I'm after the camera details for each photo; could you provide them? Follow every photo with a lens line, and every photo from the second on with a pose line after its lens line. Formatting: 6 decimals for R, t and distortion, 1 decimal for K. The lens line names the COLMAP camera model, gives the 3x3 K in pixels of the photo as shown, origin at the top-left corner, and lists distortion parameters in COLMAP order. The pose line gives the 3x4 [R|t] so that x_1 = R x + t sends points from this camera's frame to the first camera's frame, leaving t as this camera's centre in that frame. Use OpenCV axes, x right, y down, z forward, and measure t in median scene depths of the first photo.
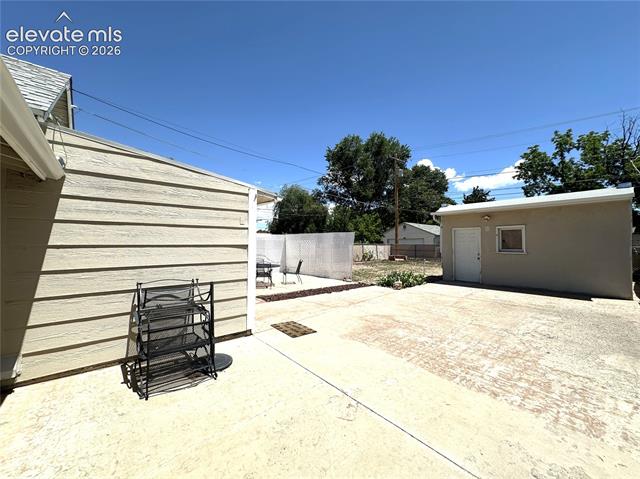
lens RADIAL K [[251.6, 0, 322.2], [0, 251.6, 239.4], [0, 0, 1]] dist [0.000330, 0.000160]
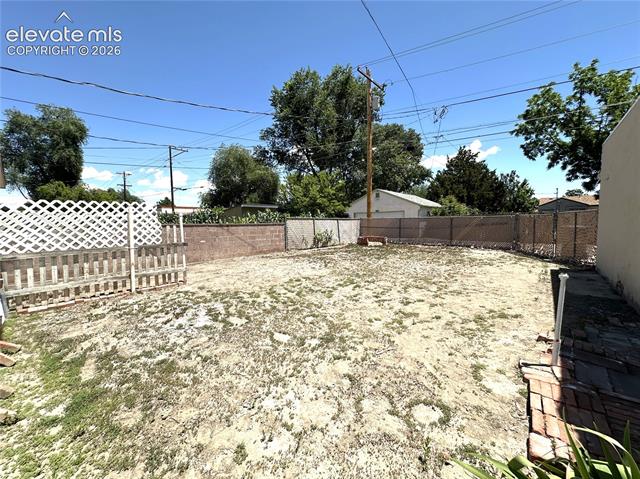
lens RADIAL K [[256.9, 0, 320.0], [0, 256.9, 239.5], [0, 0, 1]] dist [-0.000592, -0.000086]
pose [[0.991577, -0.020261, 0.127925, 0.076178], [0.009345, 0.996306, 0.085365, 0.012912], [-0.129182, -0.083451, 0.988103, 0.318979]]
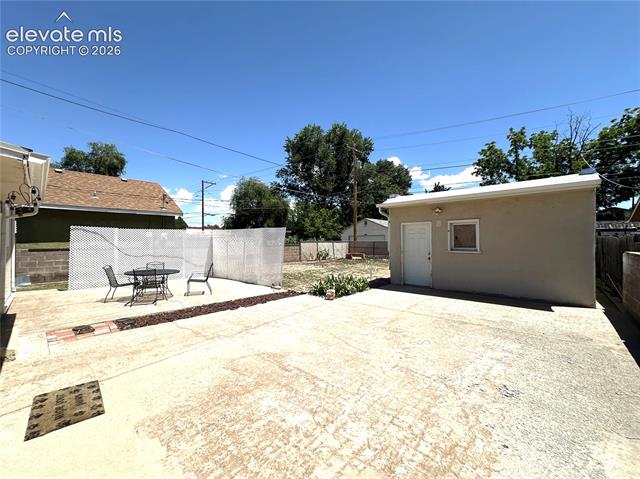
lens RADIAL K [[256.9, 0, 320.0], [0, 256.9, 239.5], [0, 0, 1]] dist [-0.000592, -0.000086]
pose [[0.993704, -0.004351, 0.111950, 0.051608], [0.002927, 0.999913, 0.012882, -0.000247], [-0.111997, -0.012473, 0.993630, 0.058616]]
